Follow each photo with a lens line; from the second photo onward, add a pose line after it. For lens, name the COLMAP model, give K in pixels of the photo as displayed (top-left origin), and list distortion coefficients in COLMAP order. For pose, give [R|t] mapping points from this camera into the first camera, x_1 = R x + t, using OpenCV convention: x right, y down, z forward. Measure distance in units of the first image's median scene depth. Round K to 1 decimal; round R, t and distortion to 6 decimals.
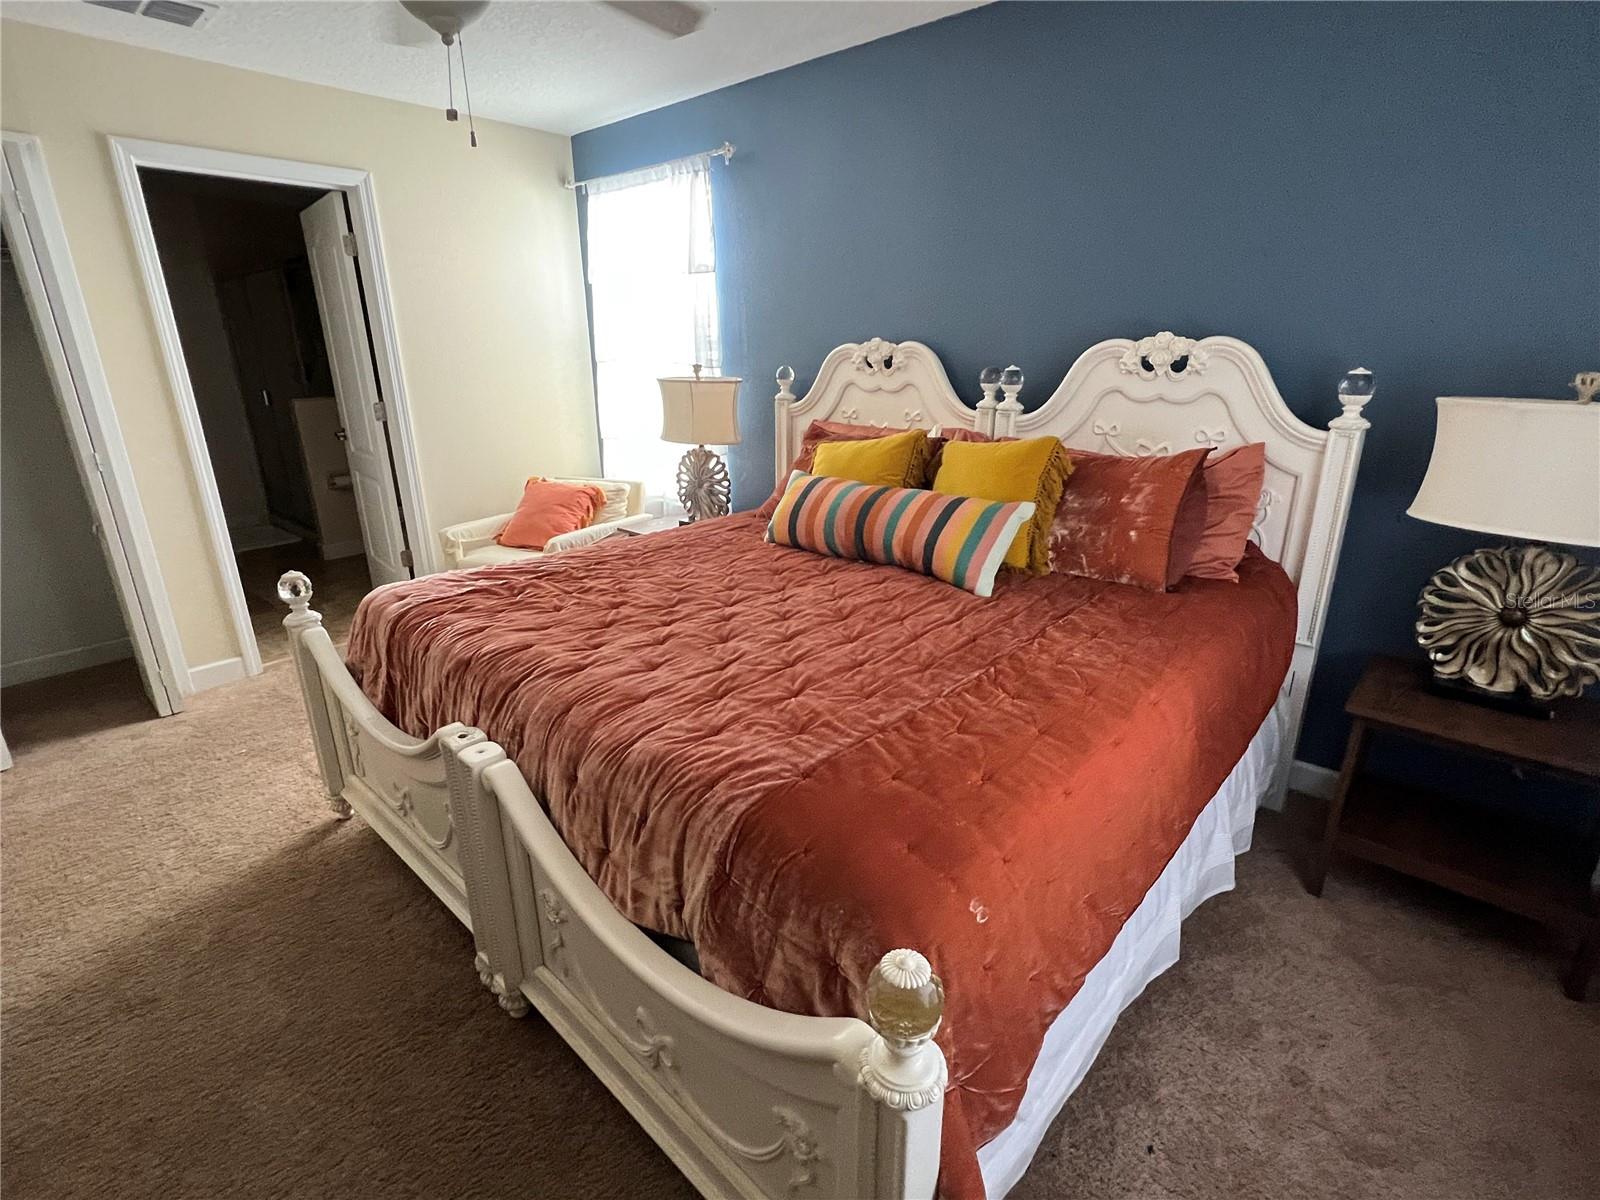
lens RADIAL K [[760.5, 0, 792.2], [0, 760.5, 604.5], [0, 0, 1]] dist [-0.002187, -0.001245]
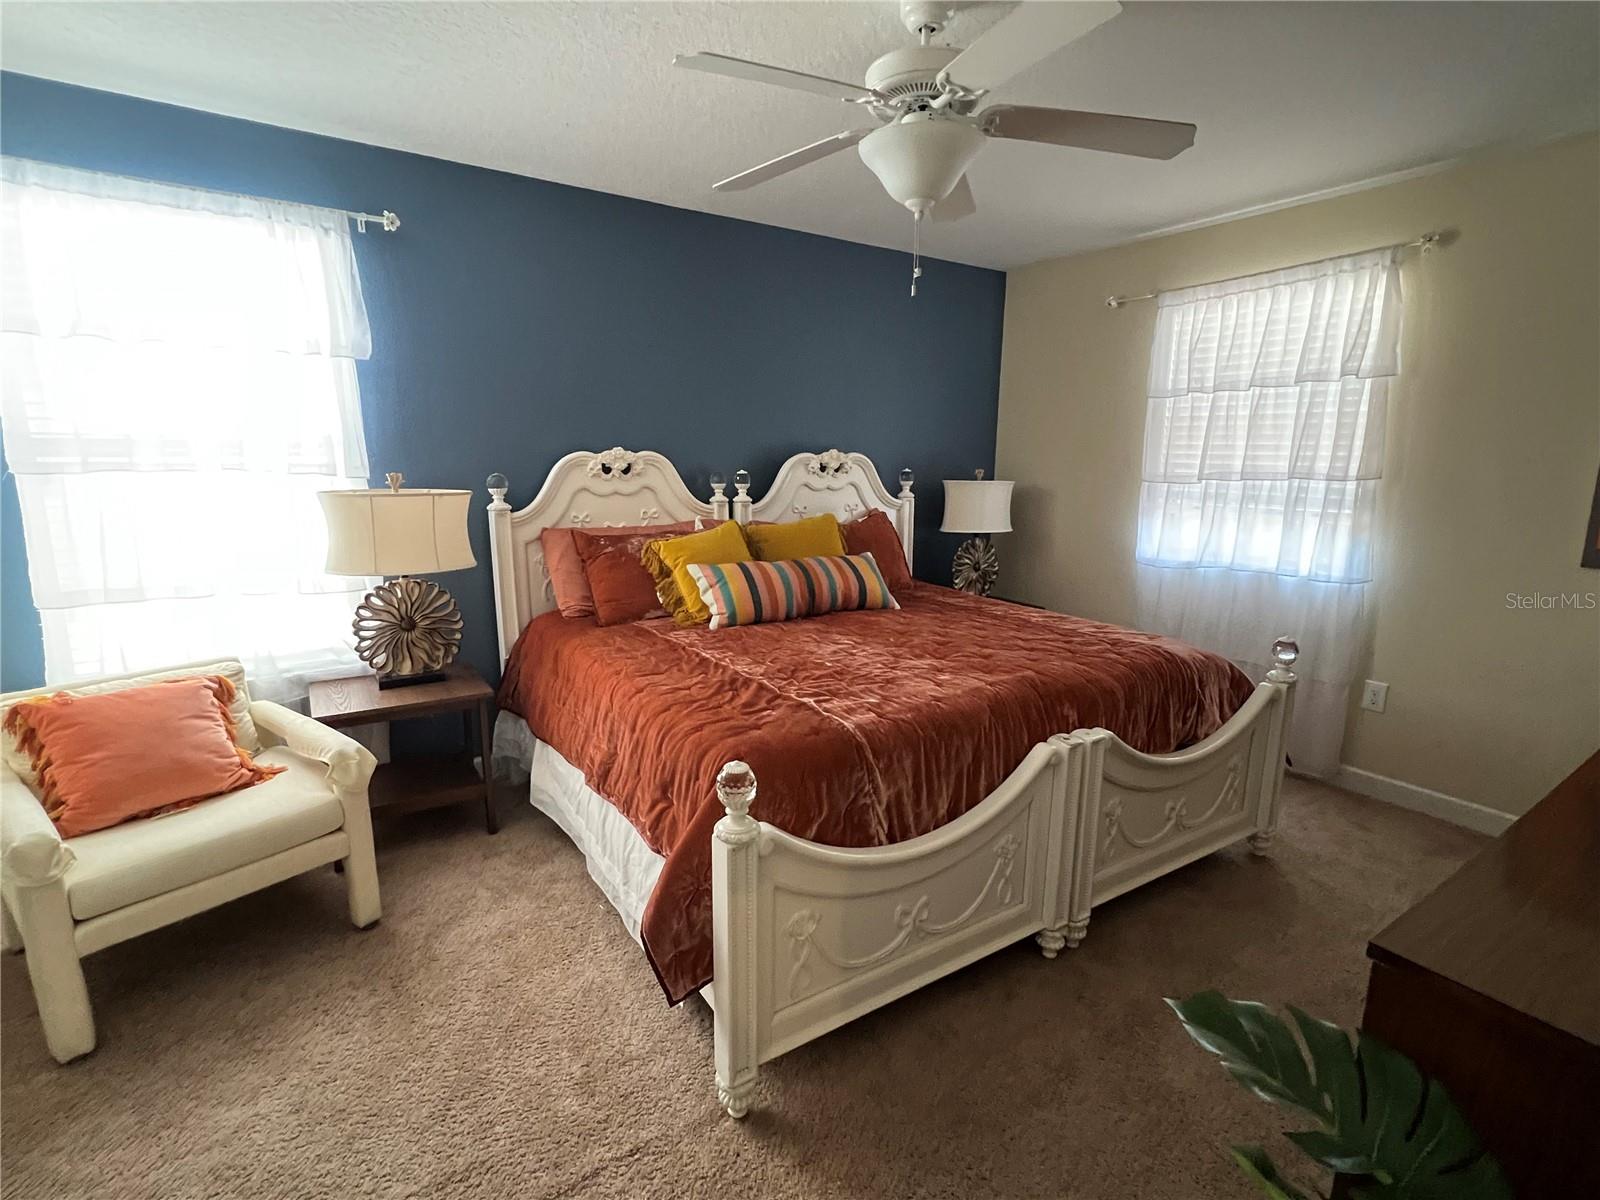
lens RADIAL K [[760.5, 0, 791.8], [0, 760.5, 602.7], [0, 0, 1]] dist [-0.002187, -0.001245]
pose [[0.247729, -0.174058, 0.953066, -0.869760], [0.300963, 0.948886, 0.095066, -0.159186], [-0.920897, 0.263287, 0.287451, 0.488982]]
